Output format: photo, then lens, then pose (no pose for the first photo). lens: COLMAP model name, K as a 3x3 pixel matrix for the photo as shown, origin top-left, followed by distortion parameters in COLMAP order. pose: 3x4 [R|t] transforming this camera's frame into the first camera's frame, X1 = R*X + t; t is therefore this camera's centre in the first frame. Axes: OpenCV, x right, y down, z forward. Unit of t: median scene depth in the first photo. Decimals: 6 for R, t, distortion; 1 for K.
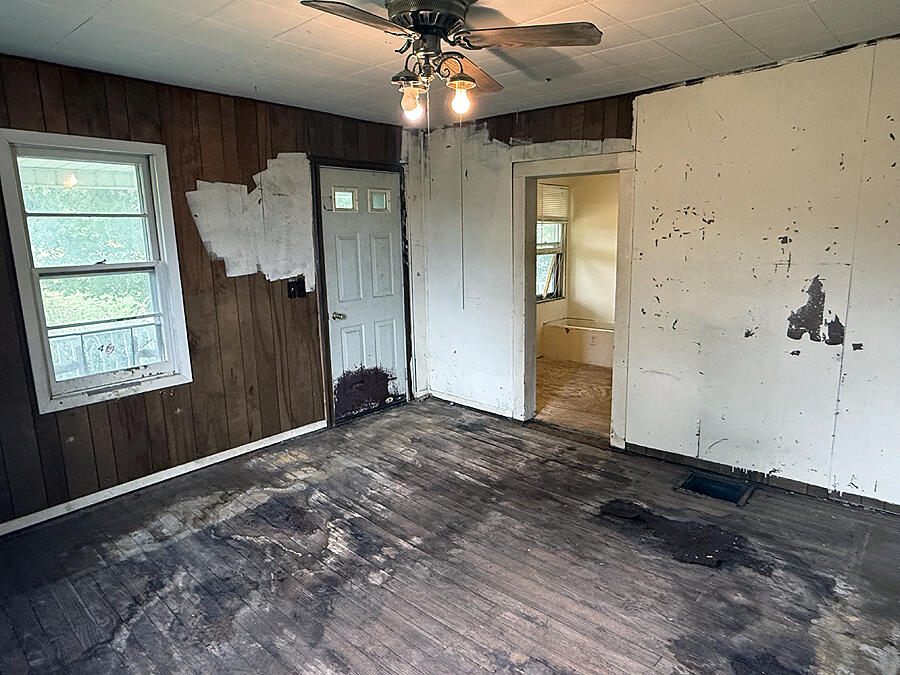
lens RADIAL K [[548.5, 0, 443.7], [0, 548.5, 338.6], [0, 0, 1]] dist [0.002645, 0.002753]
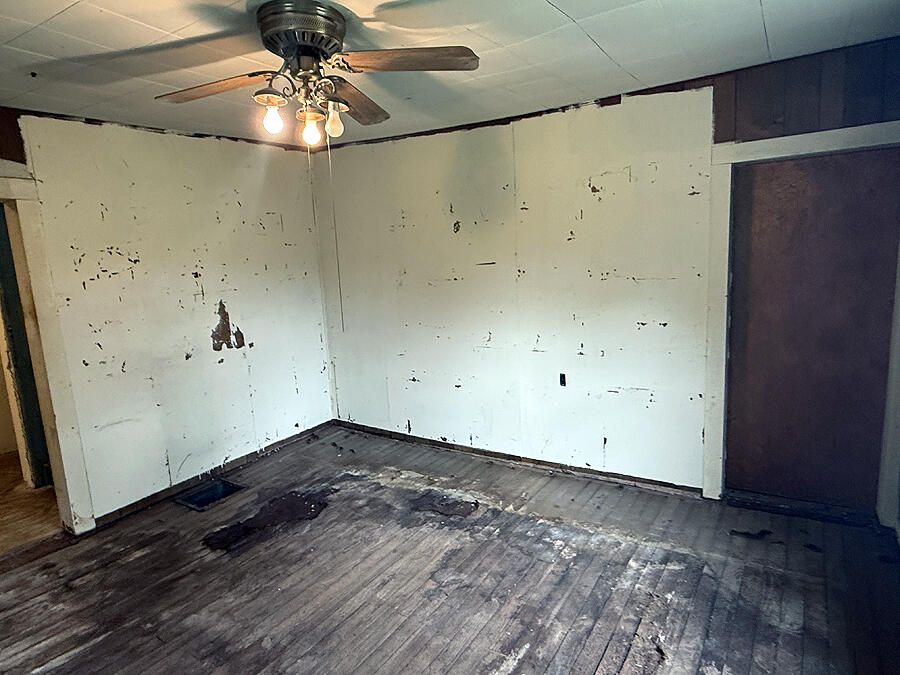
lens RADIAL K [[548.5, 0, 443.7], [0, 548.5, 338.6], [0, 0, 1]] dist [0.002645, 0.002753]
pose [[-0.154687, -0.132634, 0.979020, -0.693012], [0.239477, 0.956362, 0.167402, -0.115440], [-0.958500, 0.260348, -0.116174, 0.644455]]
